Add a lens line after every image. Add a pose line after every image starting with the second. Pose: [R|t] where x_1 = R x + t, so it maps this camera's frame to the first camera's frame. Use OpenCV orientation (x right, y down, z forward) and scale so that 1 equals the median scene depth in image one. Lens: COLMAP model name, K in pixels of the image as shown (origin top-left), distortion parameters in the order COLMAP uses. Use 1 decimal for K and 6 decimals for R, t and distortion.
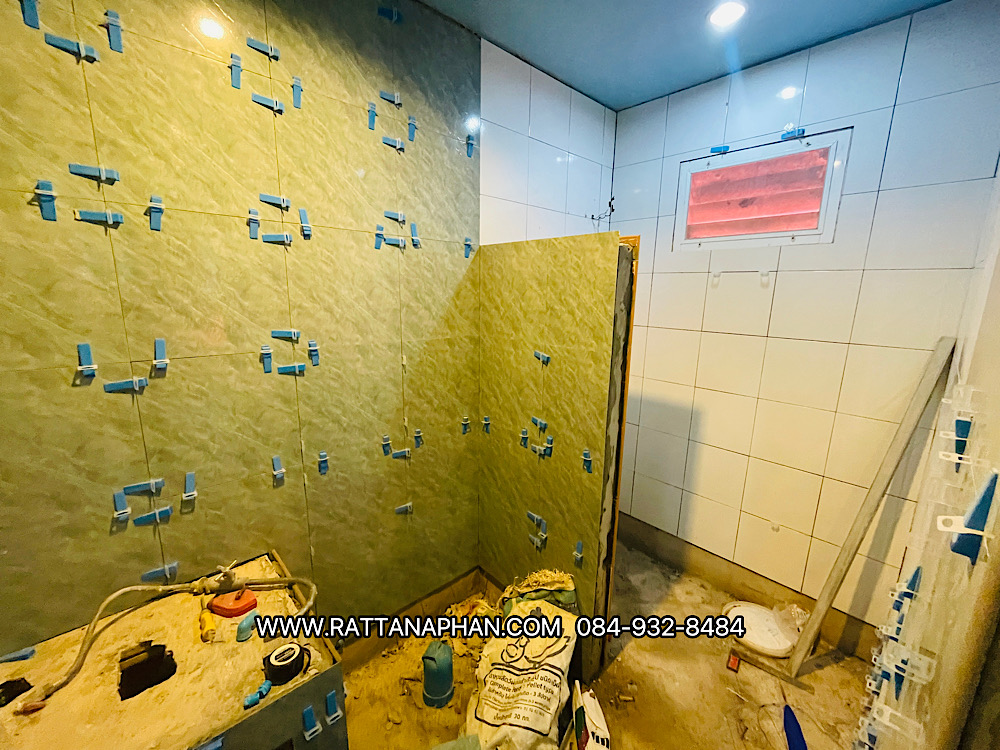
lens RADIAL K [[403.3, 0, 495.5], [0, 403.3, 373.0], [0, 0, 1]] dist [-0.004370, -0.000041]
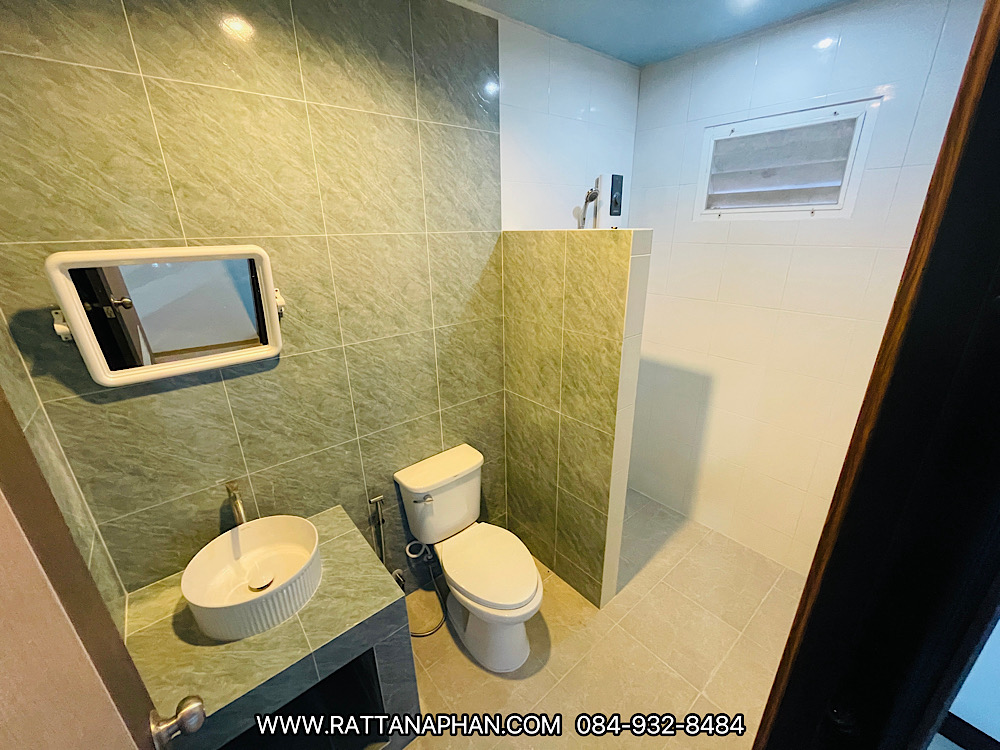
lens RADIAL K [[403.3, 0, 495.0], [0, 403.3, 370.4], [0, 0, 1]] dist [-0.004370, -0.000041]
pose [[0.997764, -0.016165, -0.064855, 0.006839], [0.025347, 0.989346, 0.143360, -0.122719], [0.061847, -0.144683, 0.987543, -0.112638]]
